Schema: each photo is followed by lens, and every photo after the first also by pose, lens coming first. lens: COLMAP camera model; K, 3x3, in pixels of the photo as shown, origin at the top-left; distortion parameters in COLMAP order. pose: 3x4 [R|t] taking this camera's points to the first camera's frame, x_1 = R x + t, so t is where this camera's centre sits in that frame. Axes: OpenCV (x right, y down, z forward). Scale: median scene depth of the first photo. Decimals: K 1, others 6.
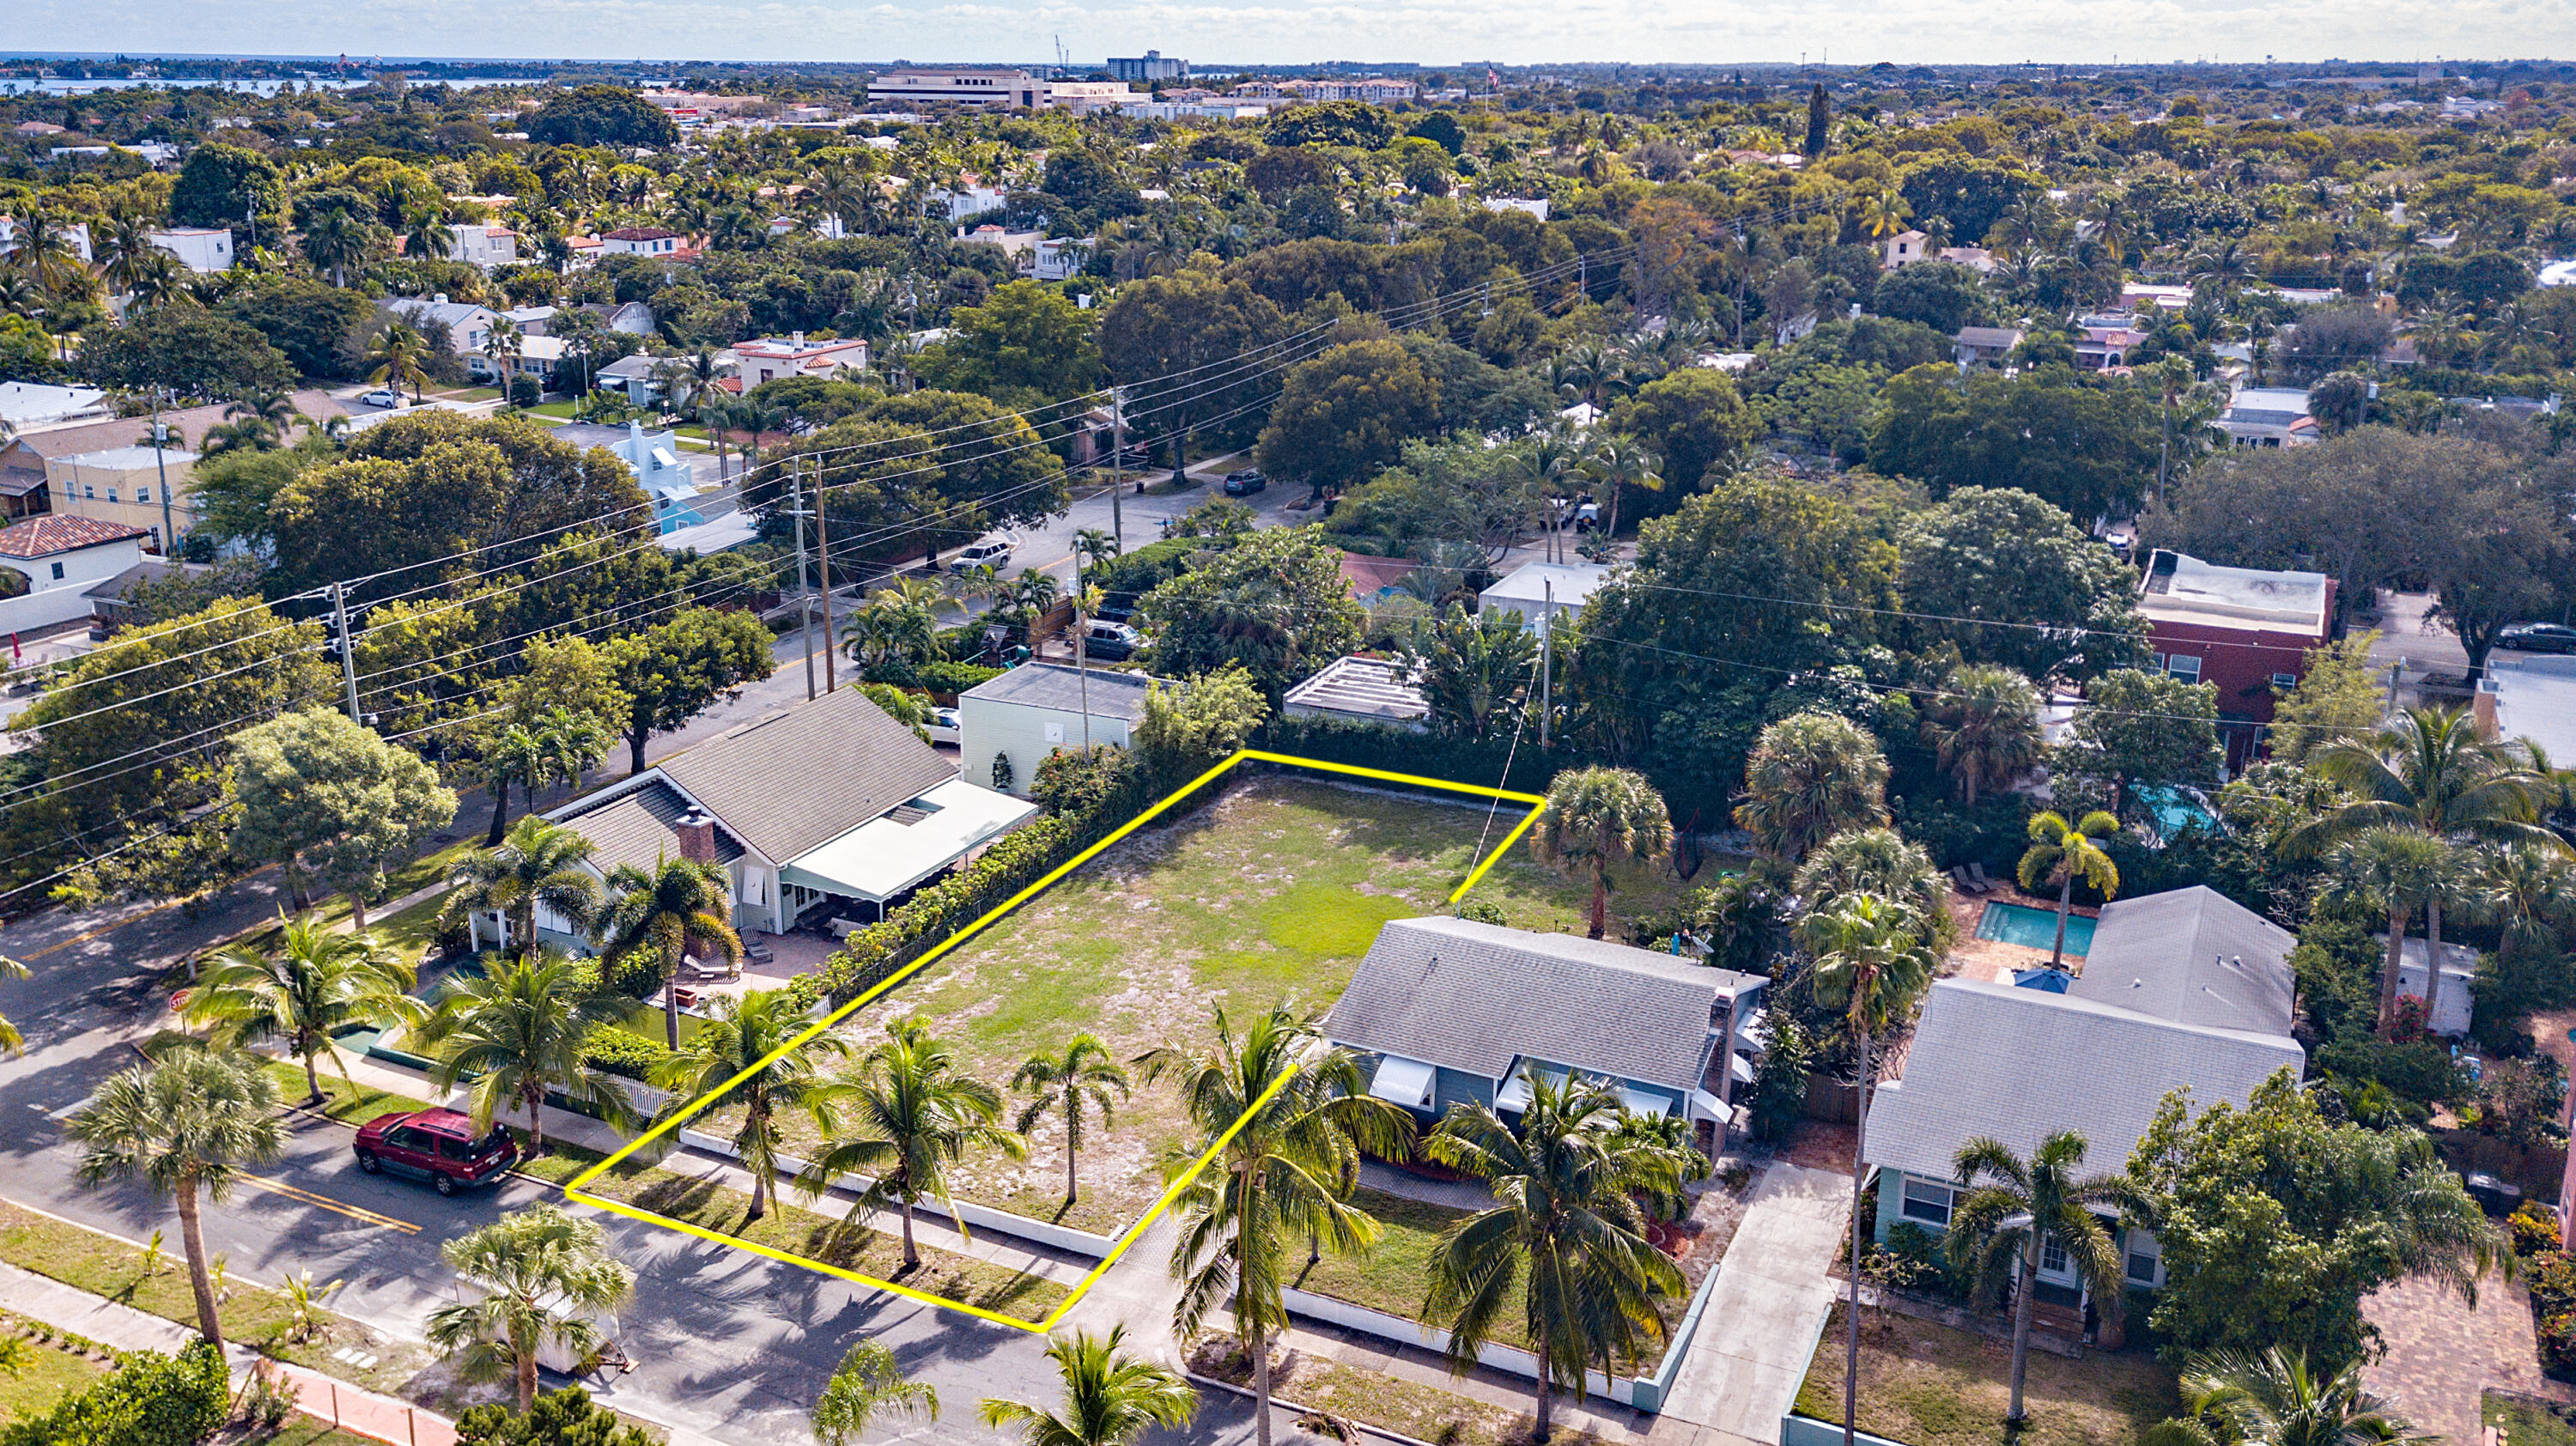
lens RADIAL K [[2069.9, 0, 1288.0], [0, 2069.9, 723.0], [0, 0, 1]] dist [0.091748, -0.002131]
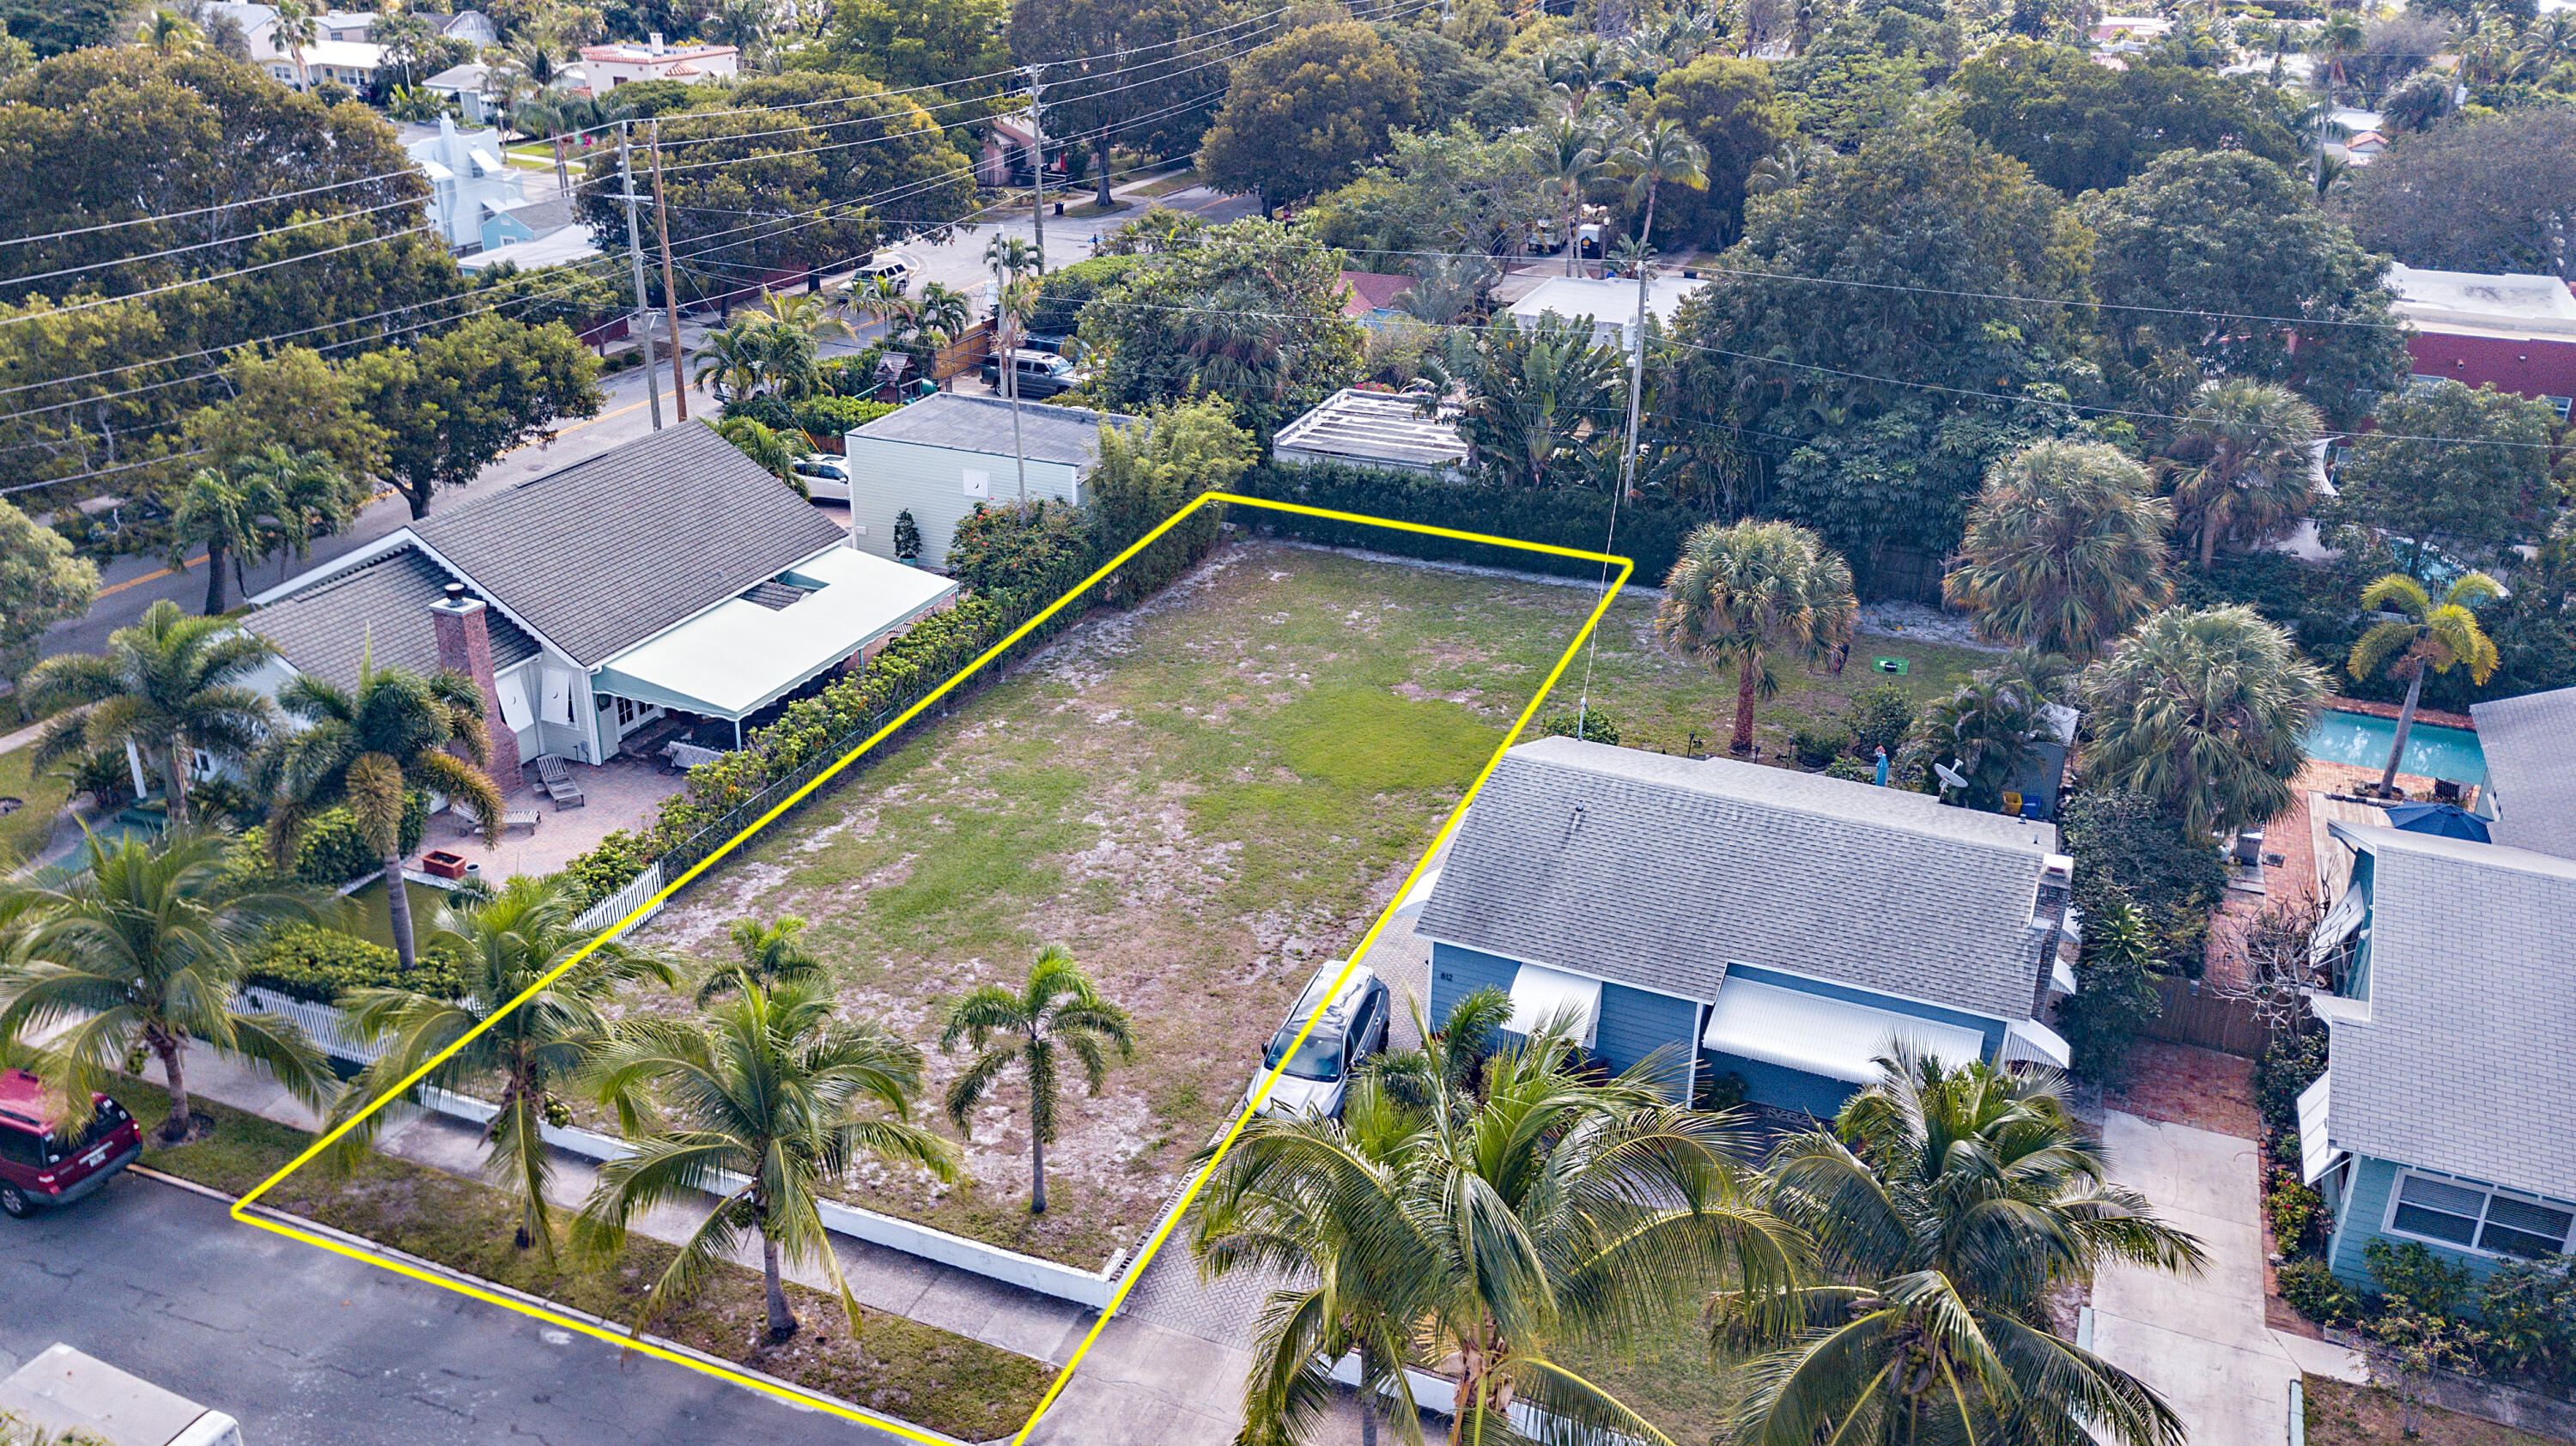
lens RADIAL K [[2019.8, 0, 1288.0], [0, 2019.8, 723.0], [0, 0, 1]] dist [0.039801, -0.001332]
pose [[0.998804, -0.011006, 0.047644, -0.037389], [0.005696, 0.993895, 0.110182, 0.011233], [-0.048566, -0.109779, 0.992769, 0.268977]]
